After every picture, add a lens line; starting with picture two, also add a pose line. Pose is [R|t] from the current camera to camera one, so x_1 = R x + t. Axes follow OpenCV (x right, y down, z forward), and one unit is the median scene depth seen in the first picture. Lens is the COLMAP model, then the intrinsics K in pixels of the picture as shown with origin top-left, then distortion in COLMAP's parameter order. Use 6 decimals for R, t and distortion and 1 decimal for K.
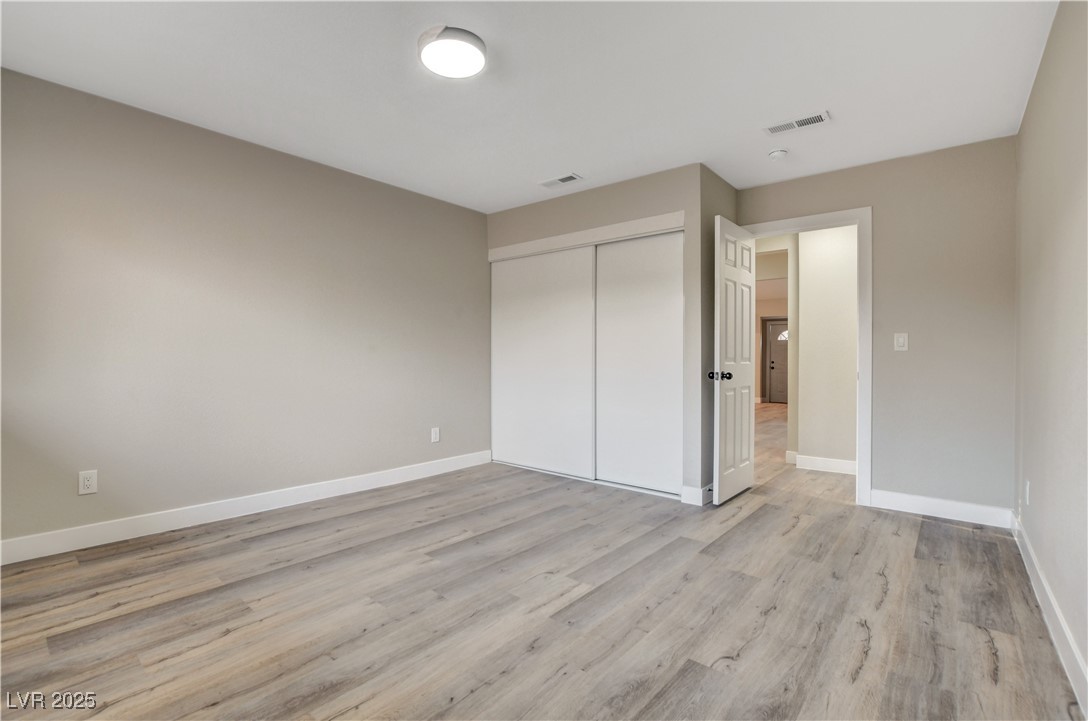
lens RADIAL K [[494.4, 0, 534.9], [0, 494.4, 363.7], [0, 0, 1]] dist [-0.030453, 0.000827]
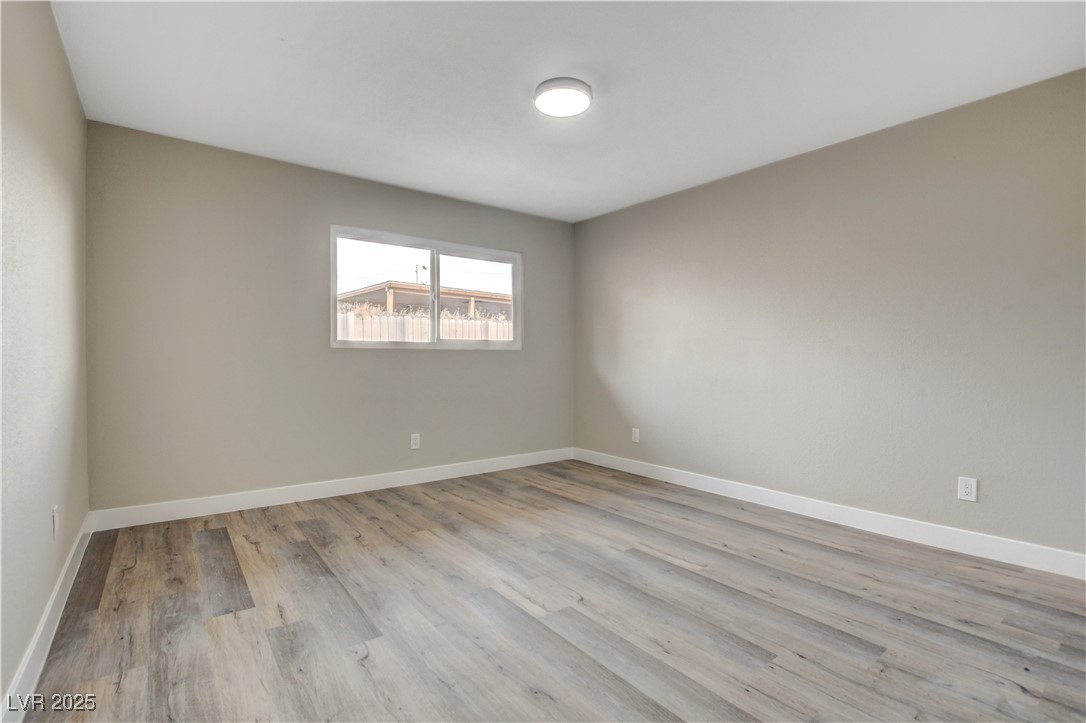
lens RADIAL K [[493.5, 0, 533.9], [0, 493.5, 364.7], [0, 0, 1]] dist [-0.030453, 0.000827]
pose [[-0.207397, 0.002430, -0.978254, 0.850809], [-0.017891, 0.999820, 0.006276, -0.010228], [0.978093, 0.018803, -0.207316, 1.000164]]
